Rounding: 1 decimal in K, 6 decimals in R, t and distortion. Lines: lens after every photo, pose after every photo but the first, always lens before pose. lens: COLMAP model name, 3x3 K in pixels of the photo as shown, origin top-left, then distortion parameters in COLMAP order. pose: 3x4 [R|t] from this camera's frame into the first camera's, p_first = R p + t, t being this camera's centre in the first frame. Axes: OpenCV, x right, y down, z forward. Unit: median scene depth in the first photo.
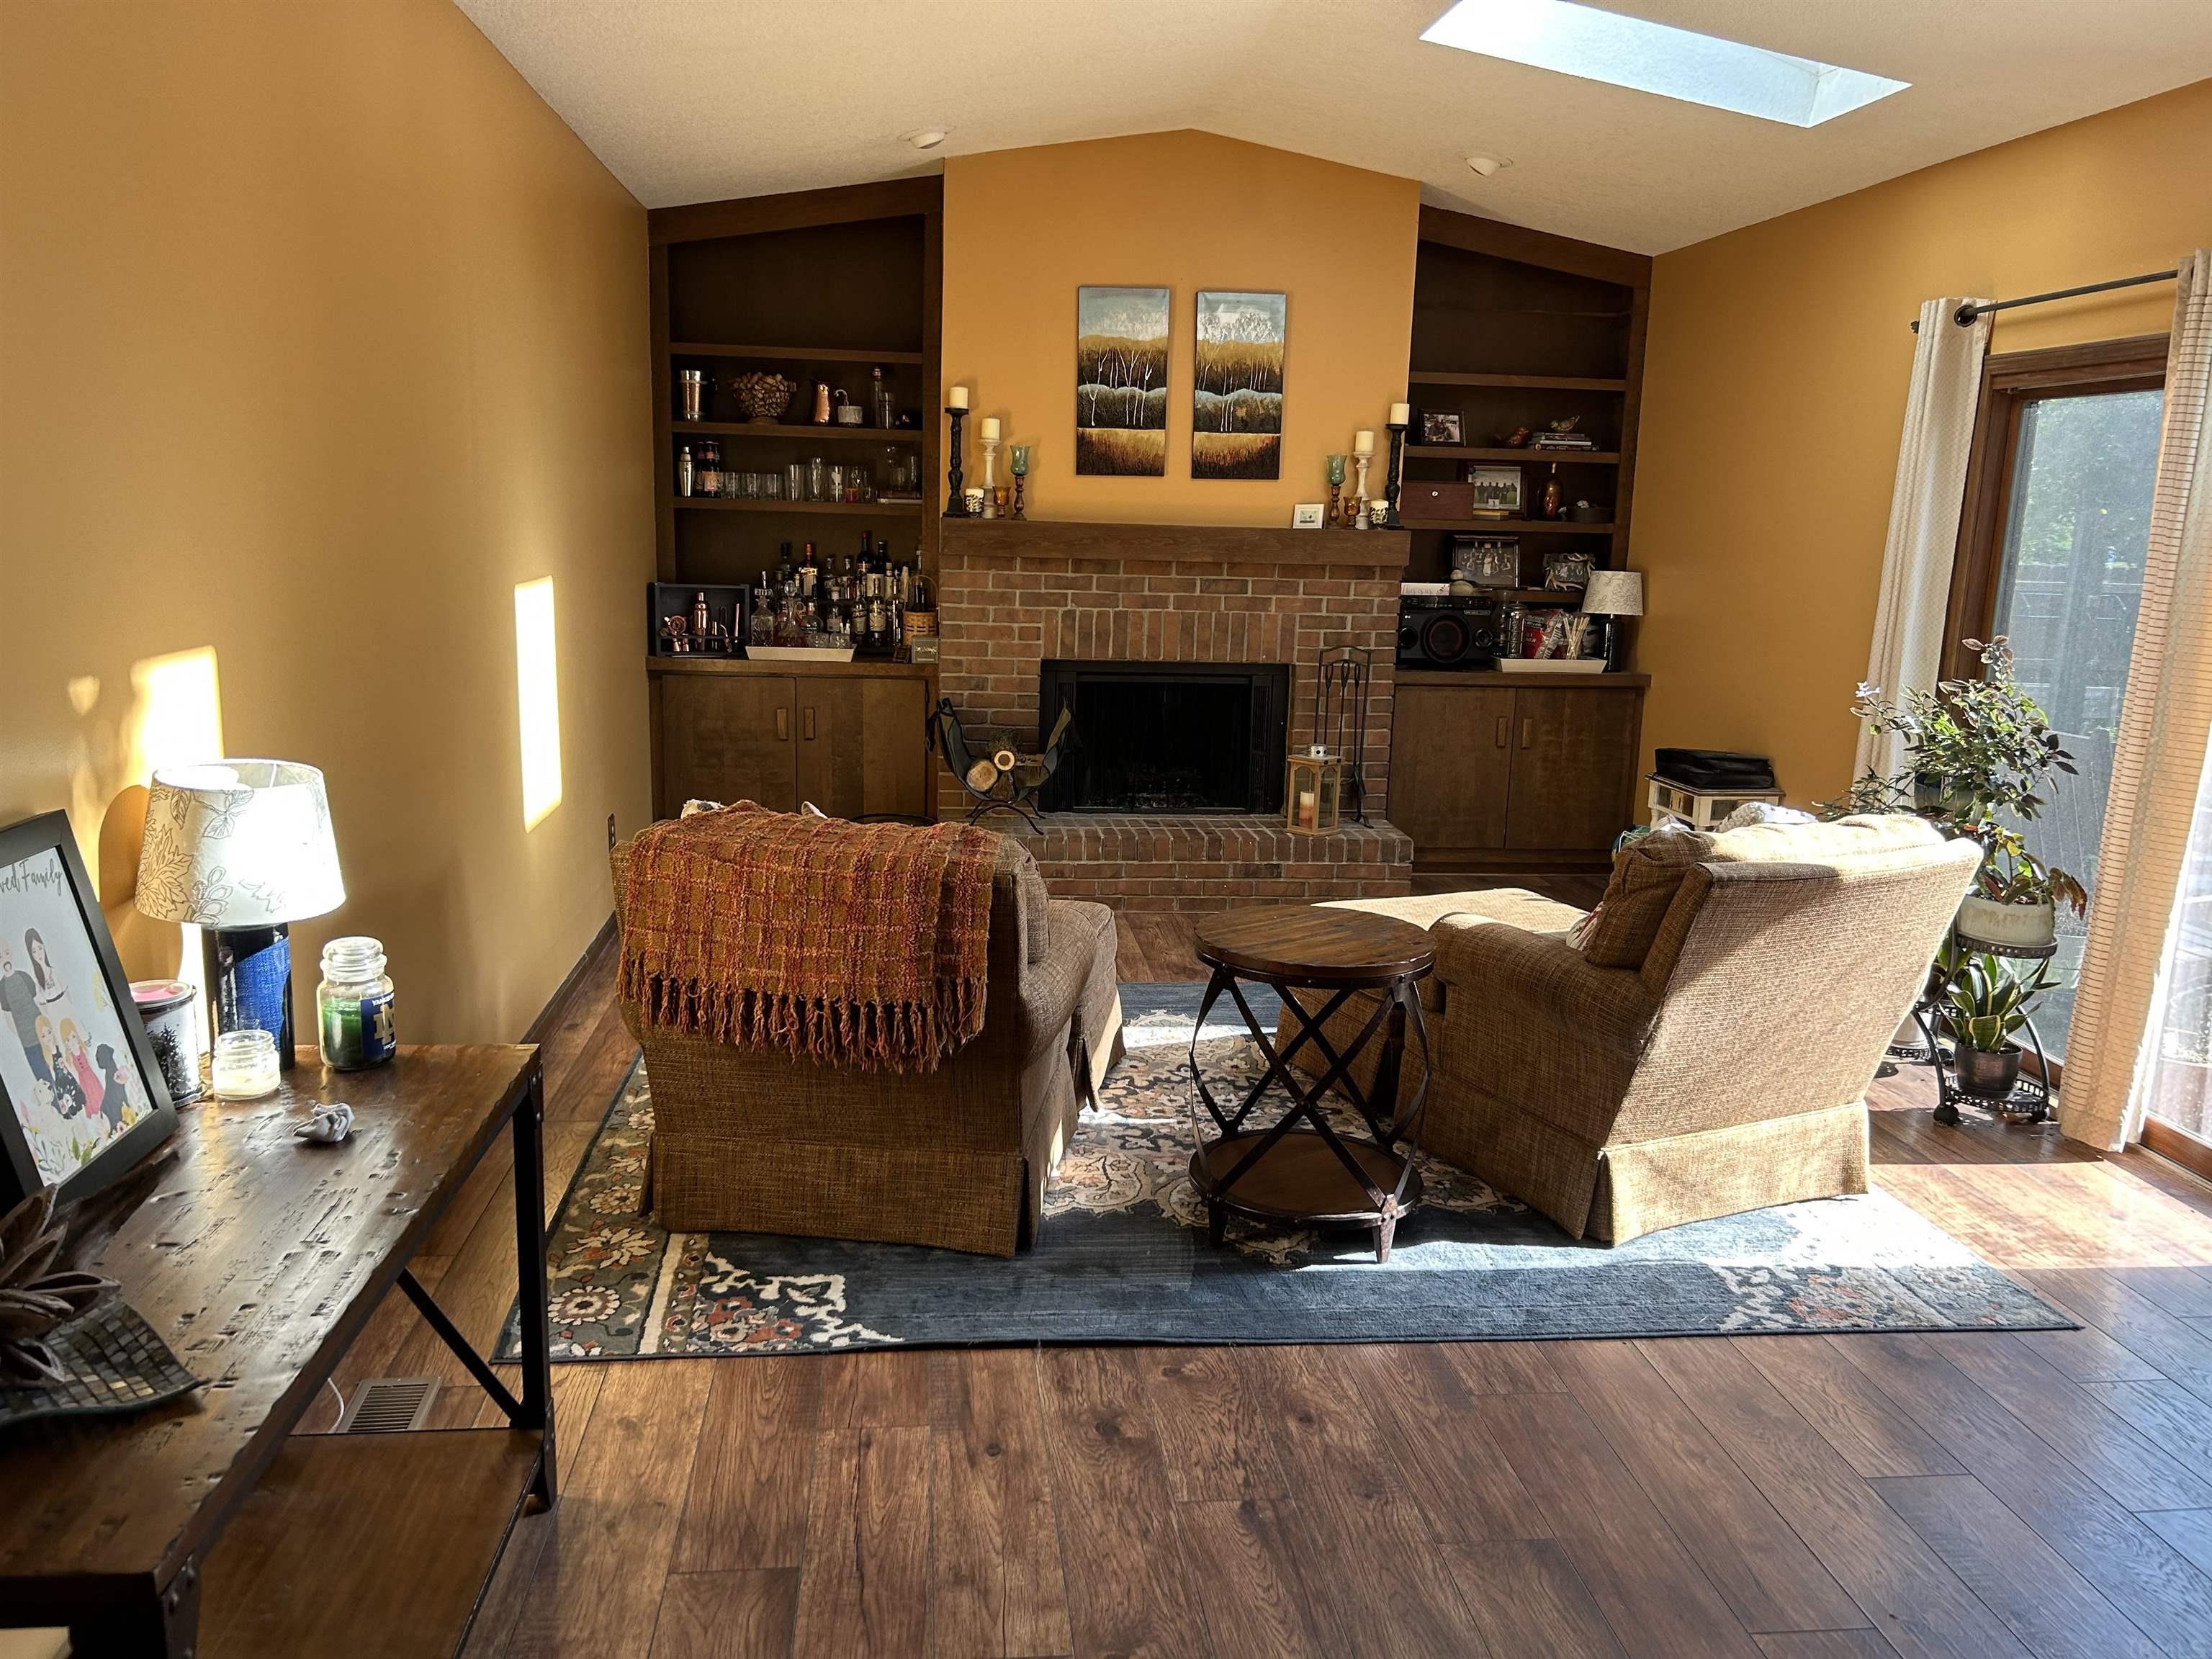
lens RADIAL K [[1650.9, 0, 1106.0], [0, 1650.9, 829.5], [0, 0, 1]] dist [0.152278, -0.339570]
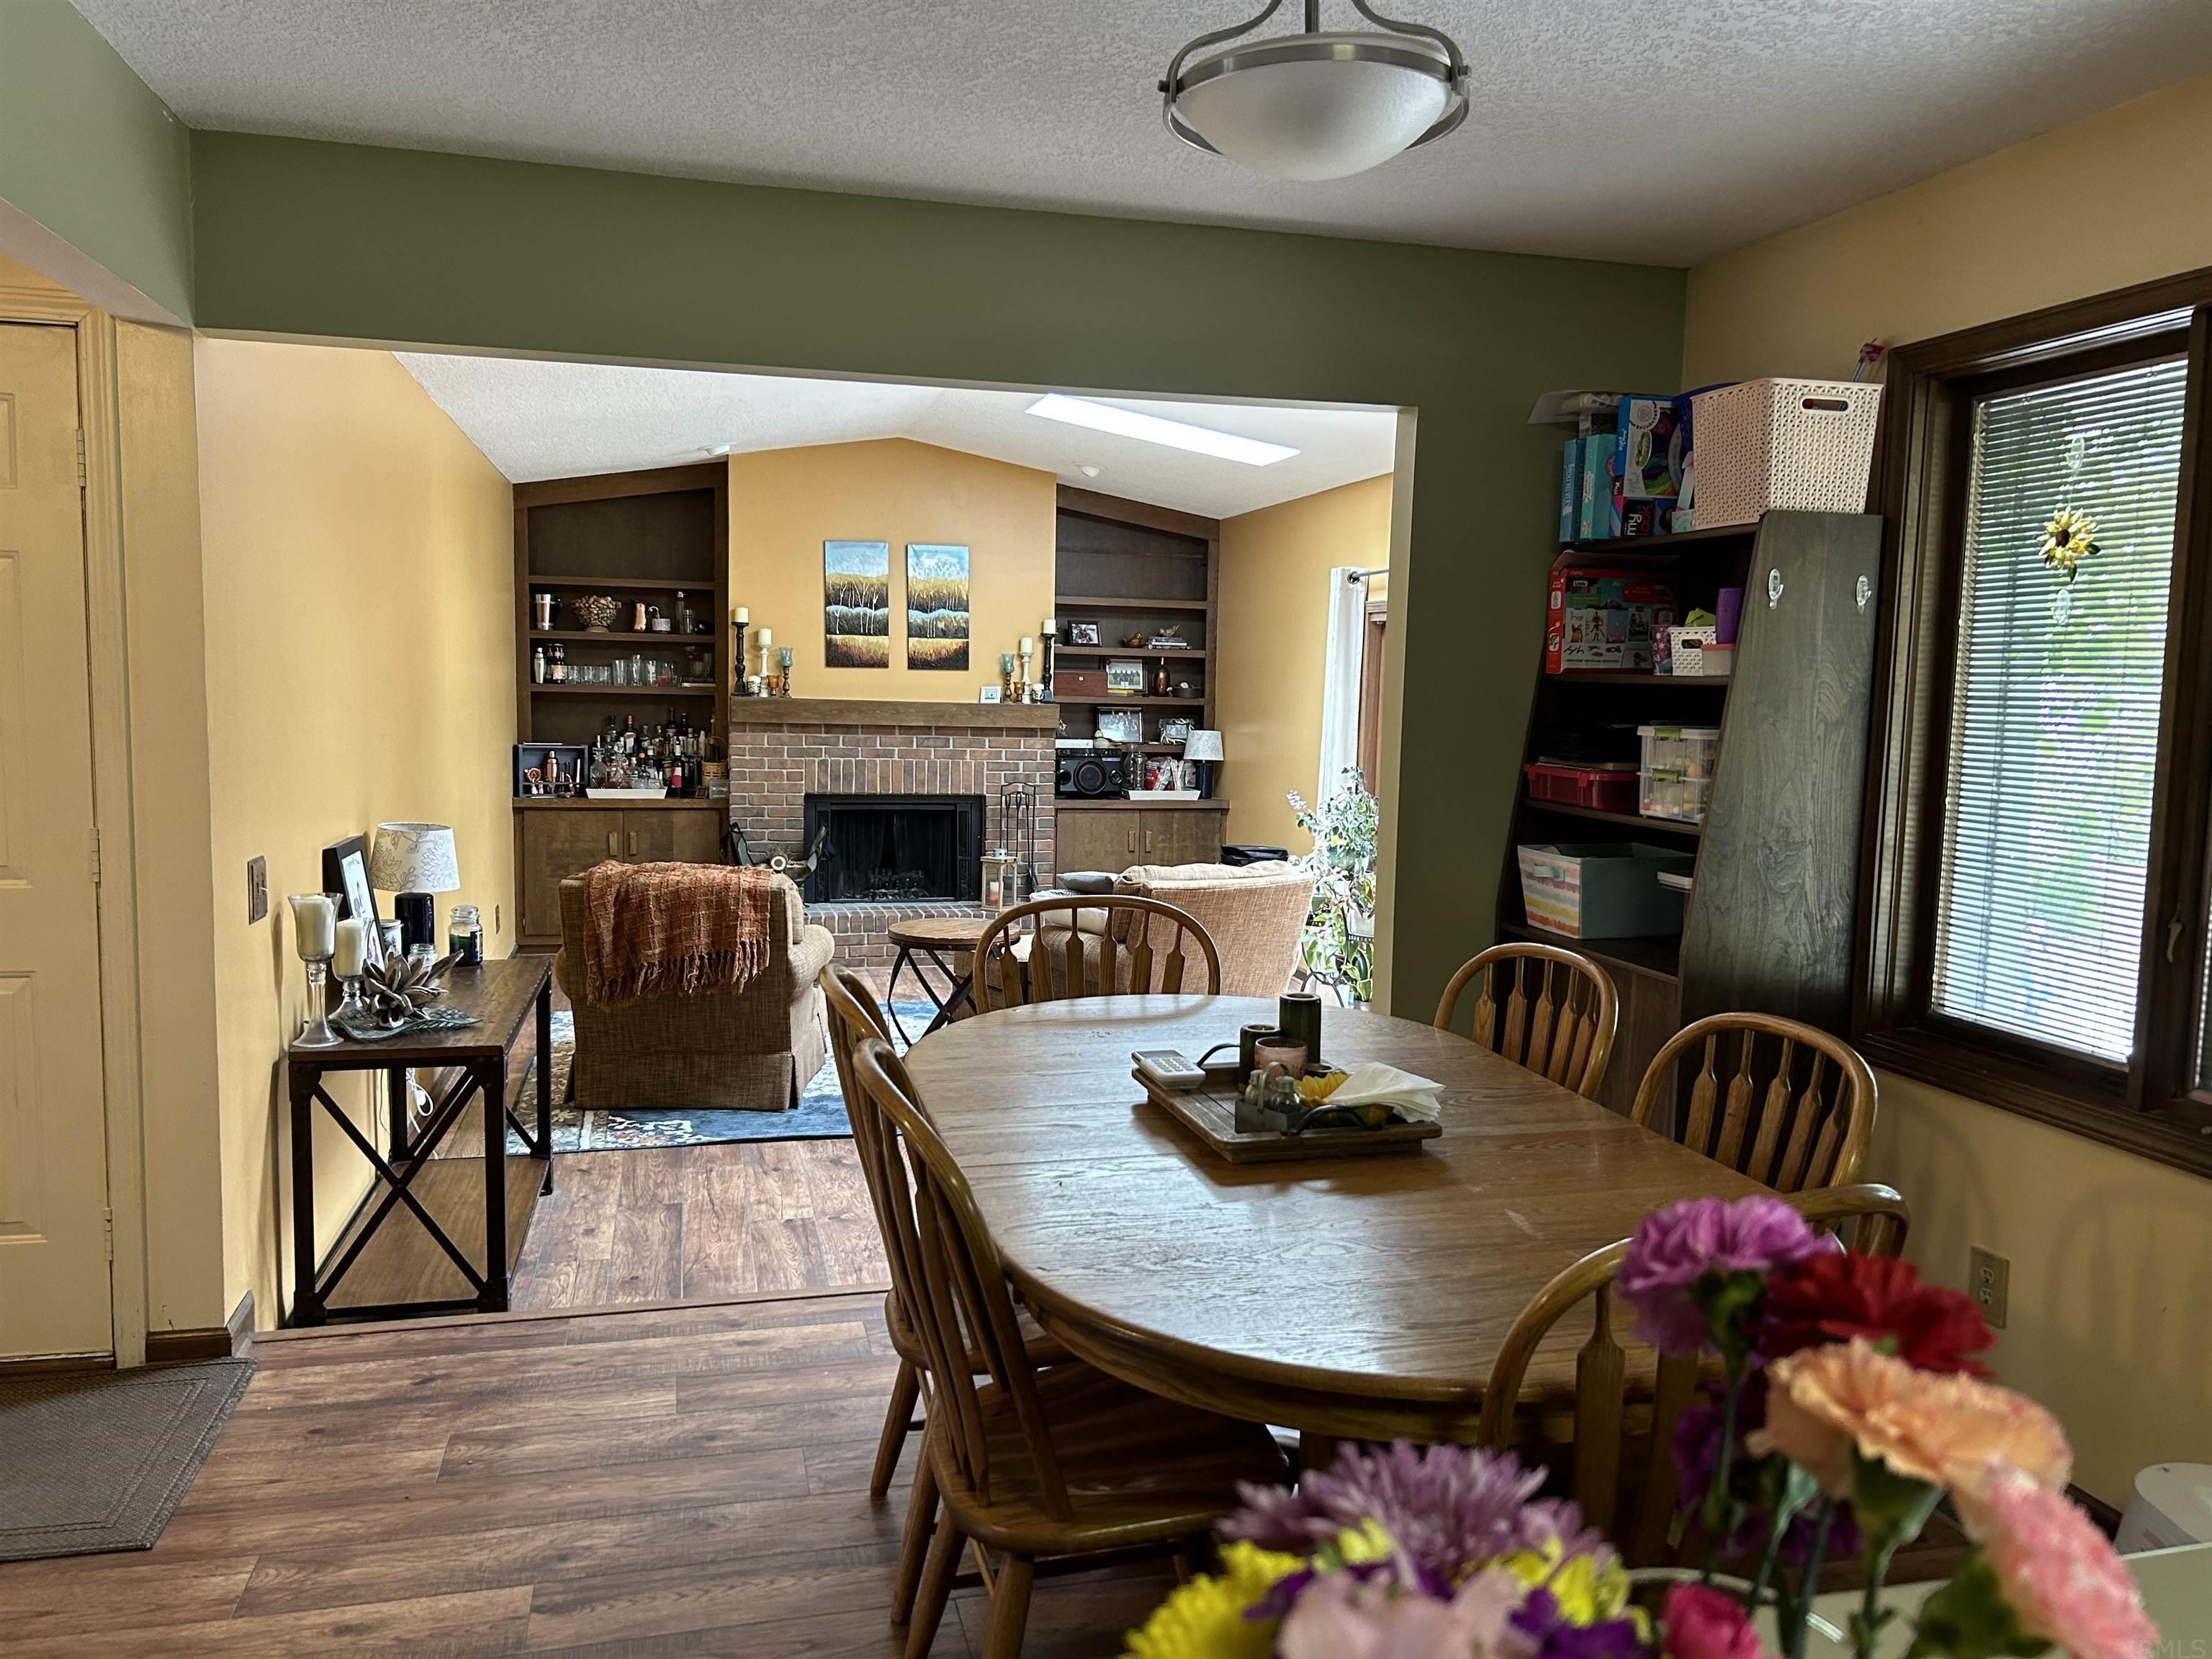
lens RADIAL K [[1650.9, 0, 1106.0], [0, 1650.9, 829.5], [0, 0, 1]] dist [0.152278, -0.339570]
pose [[0.990733, -0.018825, 0.134510, 0.025455], [0.031724, 0.995029, -0.094402, 0.068712], [-0.132064, 0.097794, 0.986405, -0.428397]]
